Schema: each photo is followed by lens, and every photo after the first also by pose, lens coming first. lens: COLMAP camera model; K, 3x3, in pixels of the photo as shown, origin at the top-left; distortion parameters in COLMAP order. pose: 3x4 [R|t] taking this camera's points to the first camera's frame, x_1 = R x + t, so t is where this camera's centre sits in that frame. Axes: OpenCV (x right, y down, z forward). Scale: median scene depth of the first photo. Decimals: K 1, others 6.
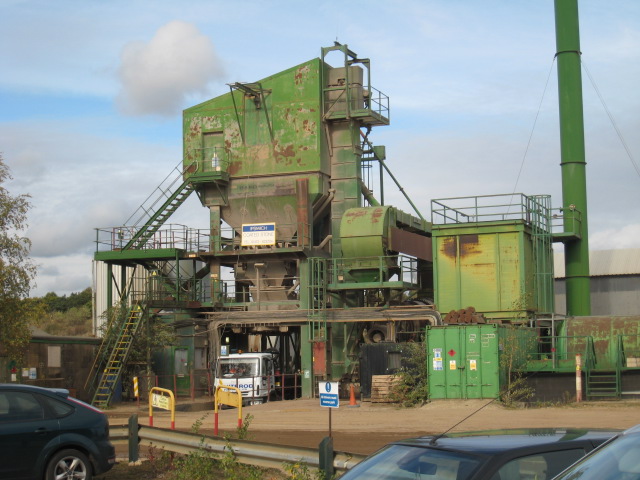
lens RADIAL K [[1201.5, 0, 320.0], [0, 1201.5, 240.0], [0, 0, 1]] dist [-0.157517, -0.107967]
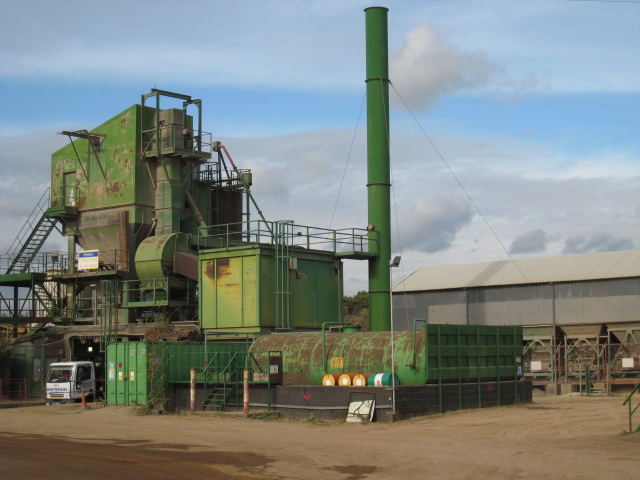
lens RADIAL K [[1201.5, 0, 320.0], [0, 1201.5, 240.0], [0, 0, 1]] dist [-0.157517, -0.107967]
pose [[0.950962, -0.026396, -0.308179, 0.517483], [0.028273, 0.999599, 0.001626, -0.019231], [0.308012, -0.010260, 0.951327, -0.035724]]
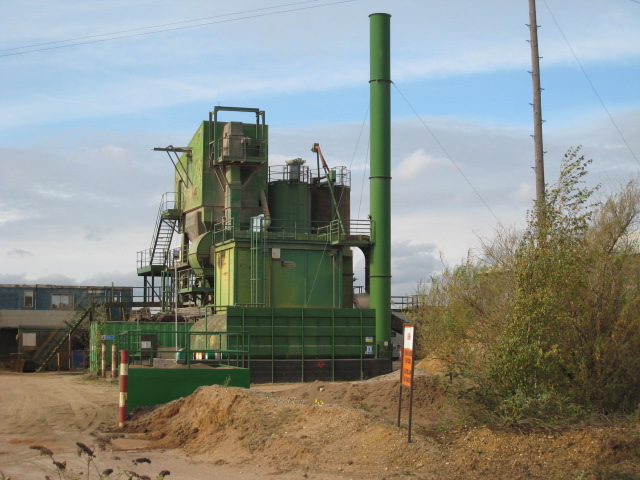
lens RADIAL K [[1201.5, 0, 320.0], [0, 1201.5, 240.0], [0, 0, 1]] dist [-0.157517, -0.107967]
pose [[0.670290, -0.047115, -0.740602, 1.092106], [0.066648, 0.997772, -0.003155, -0.004474], [0.739100, -0.047245, 0.671936, 0.178238]]
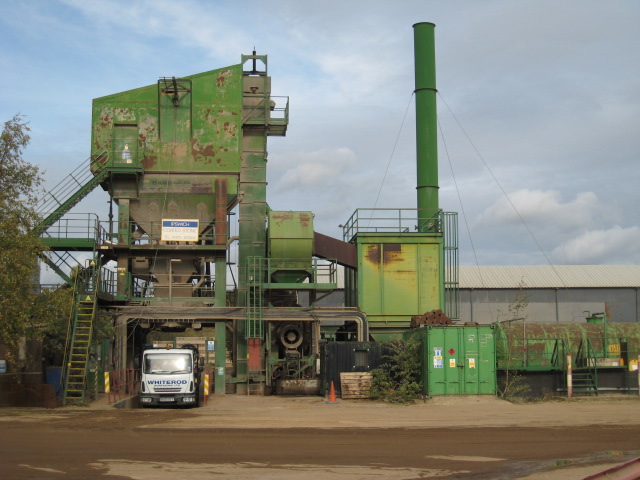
lens RADIAL K [[1009.3, 0, 320.0], [0, 1009.3, 240.0], [0, 0, 1]] dist [-0.172295, 0.019842]
pose [[0.898513, 0.064960, 0.434114, -0.307331], [-0.056017, 0.997872, -0.033377, 0.024679], [-0.435359, 0.005671, 0.900239, 0.193128]]
